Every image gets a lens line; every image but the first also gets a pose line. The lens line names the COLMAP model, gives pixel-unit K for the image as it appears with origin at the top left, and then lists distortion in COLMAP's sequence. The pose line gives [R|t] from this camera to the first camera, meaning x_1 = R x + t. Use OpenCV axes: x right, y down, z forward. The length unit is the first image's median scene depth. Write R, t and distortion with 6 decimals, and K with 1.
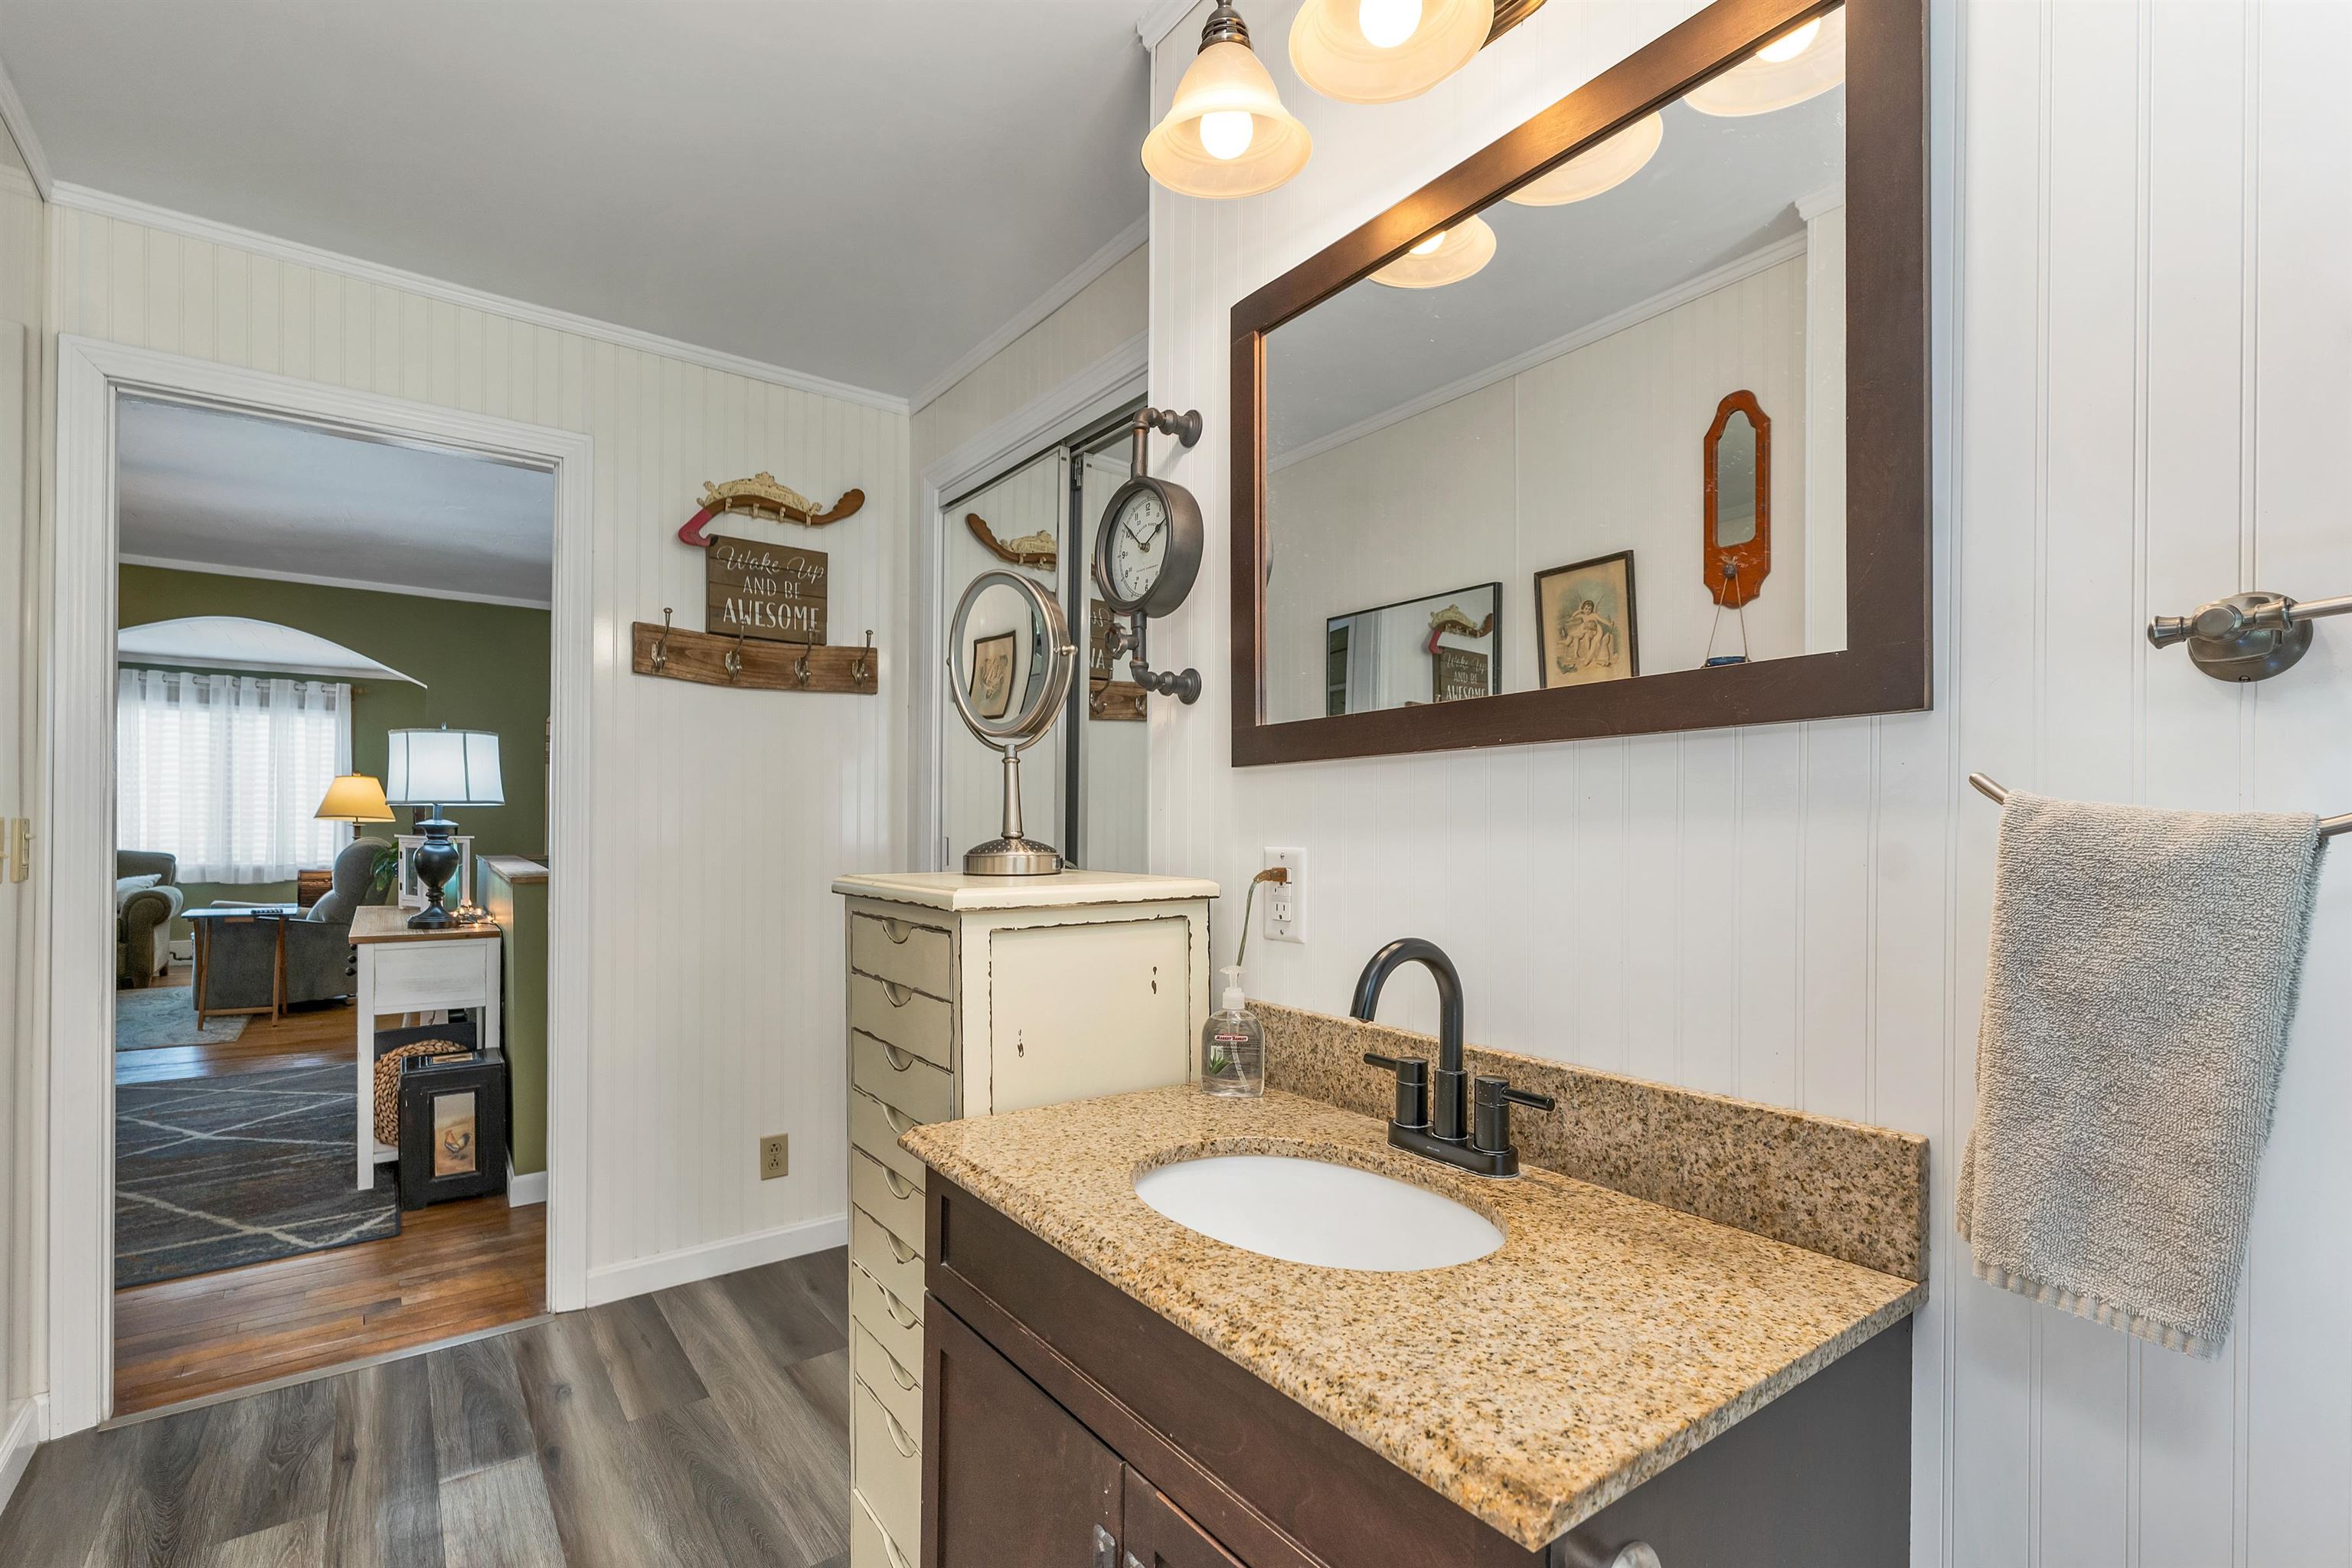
lens RADIAL K [[1058.9, 0, 1162.0], [0, 1058.9, 826.2], [0, 0, 1]] dist [-0.000273, 0.000008]
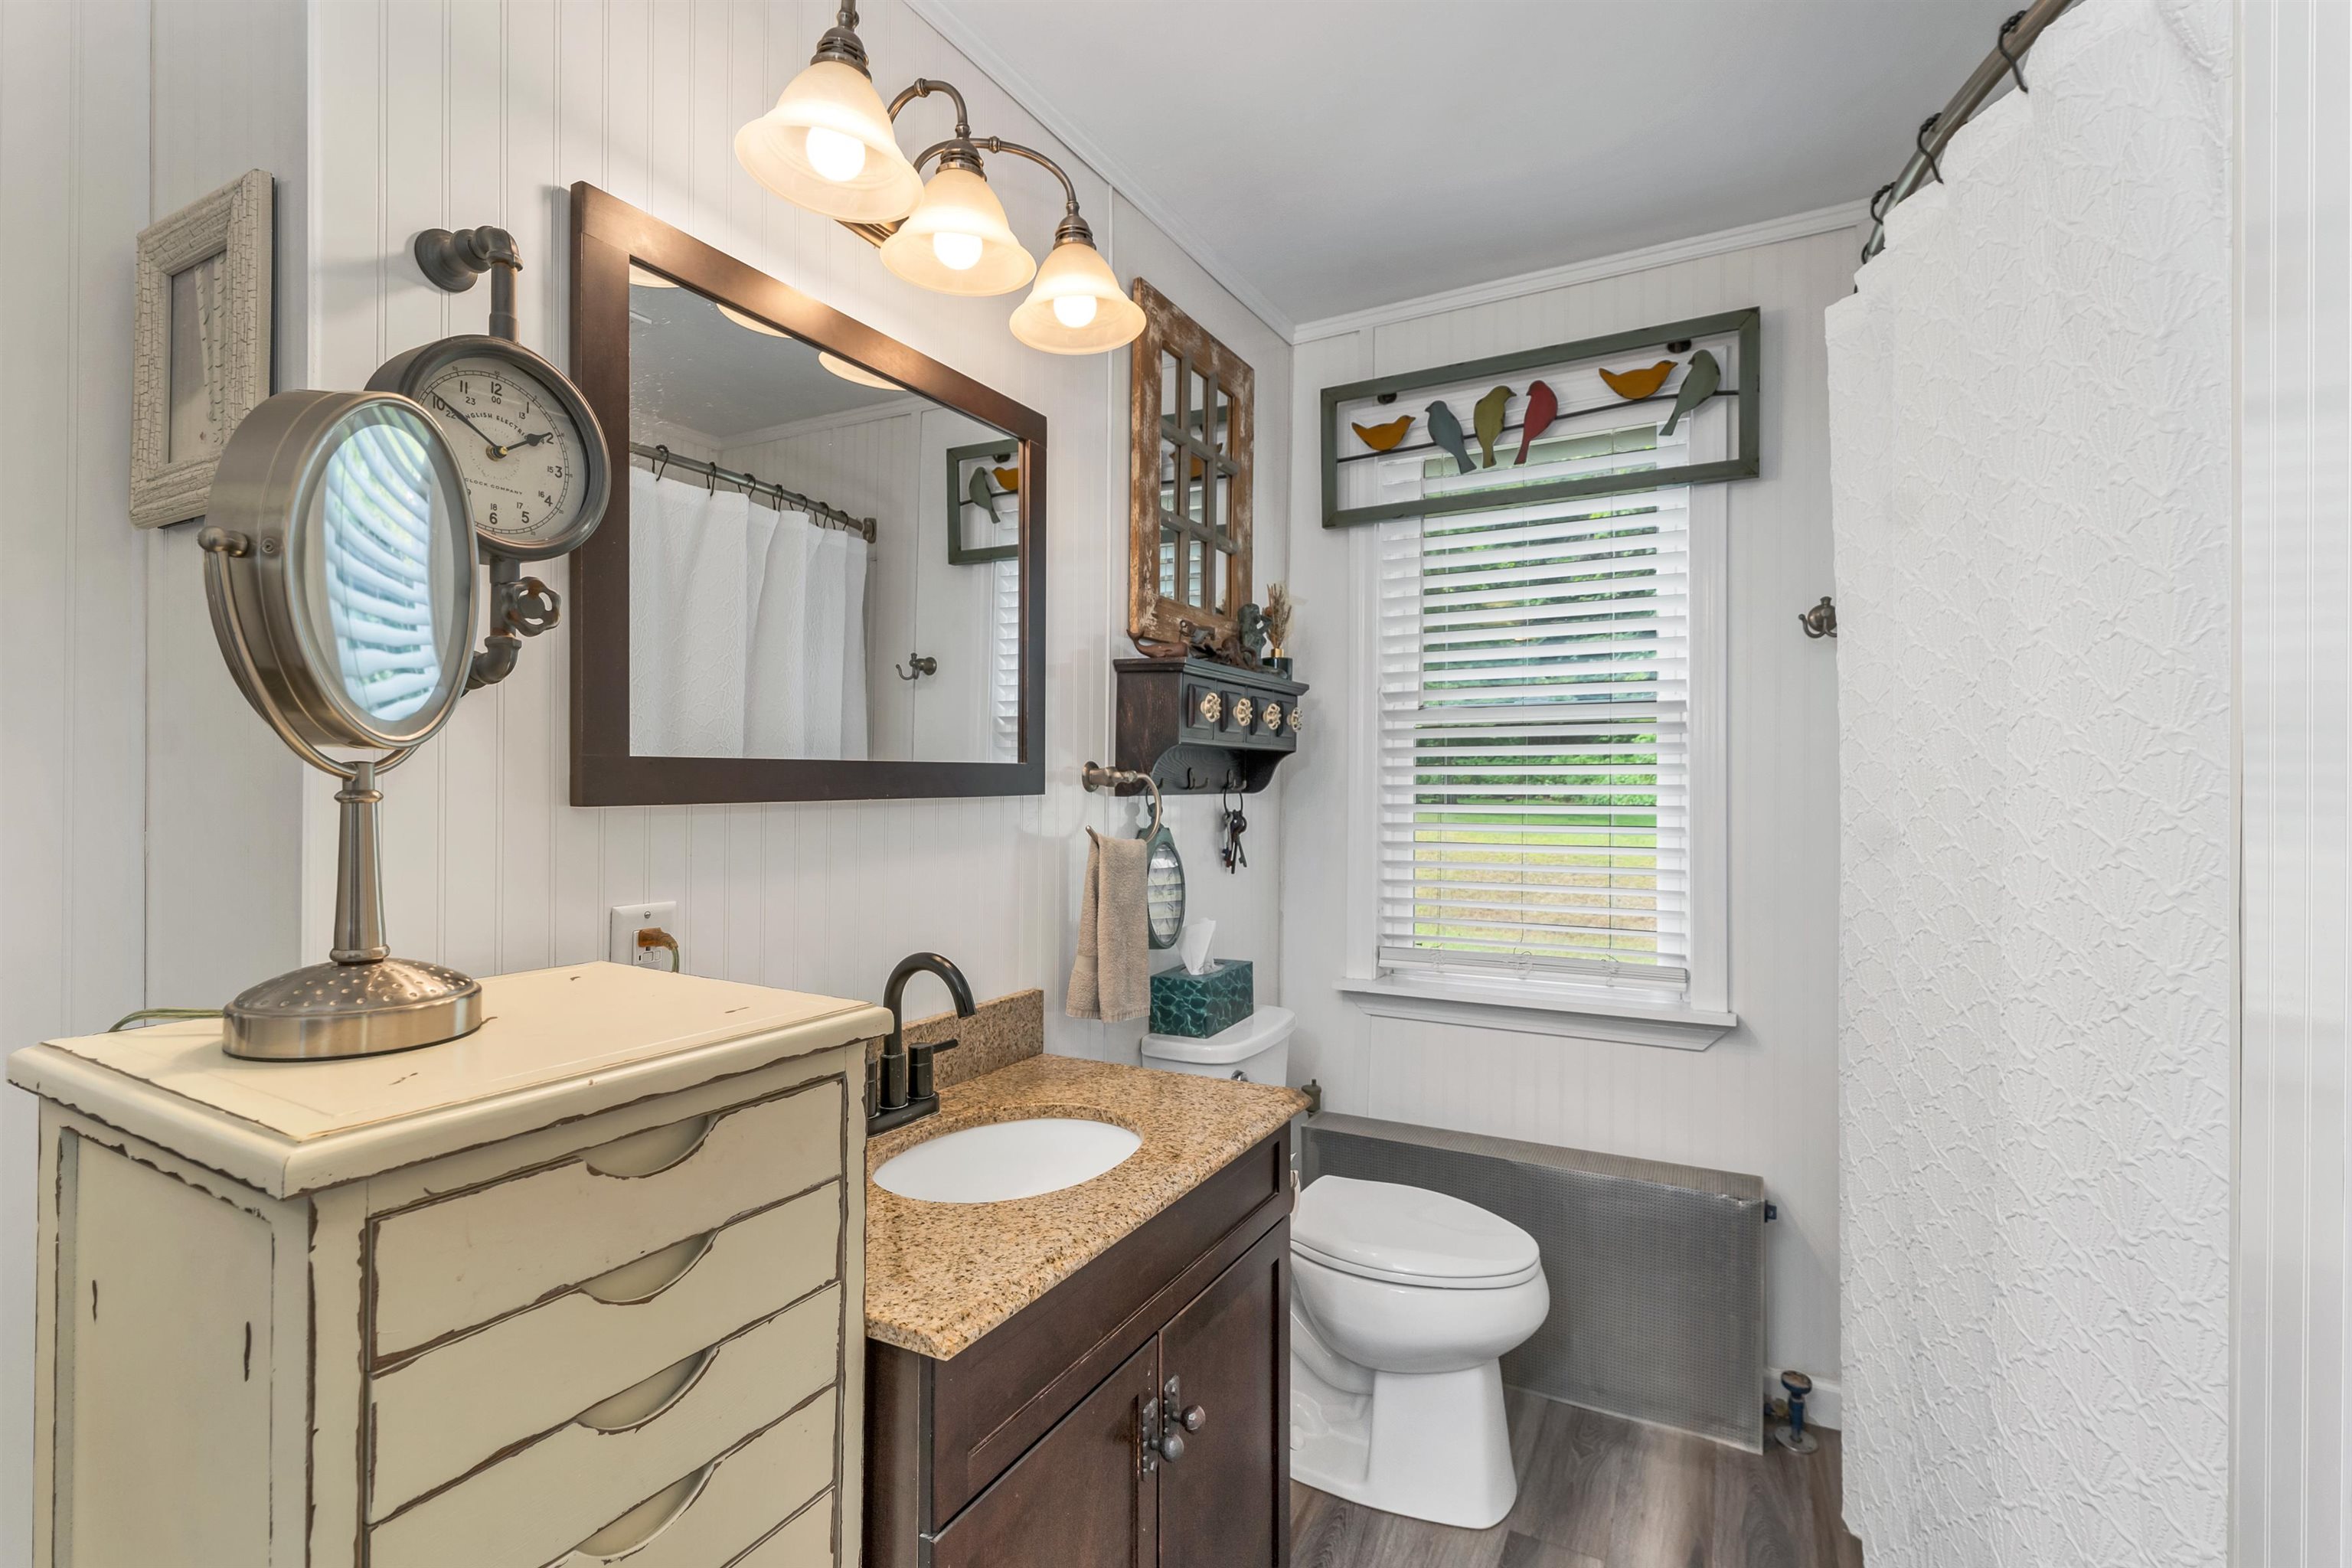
lens RADIAL K [[1058.9, 0, 1172.3], [0, 1058.9, 781.7], [0, 0, 1]] dist [-0.000273, 0.000008]
pose [[-0.423657, -0.003605, 0.905816, -1.118830], [-0.007241, 0.999974, 0.000593, -0.110551], [-0.905794, -0.006307, -0.423672, 1.352930]]
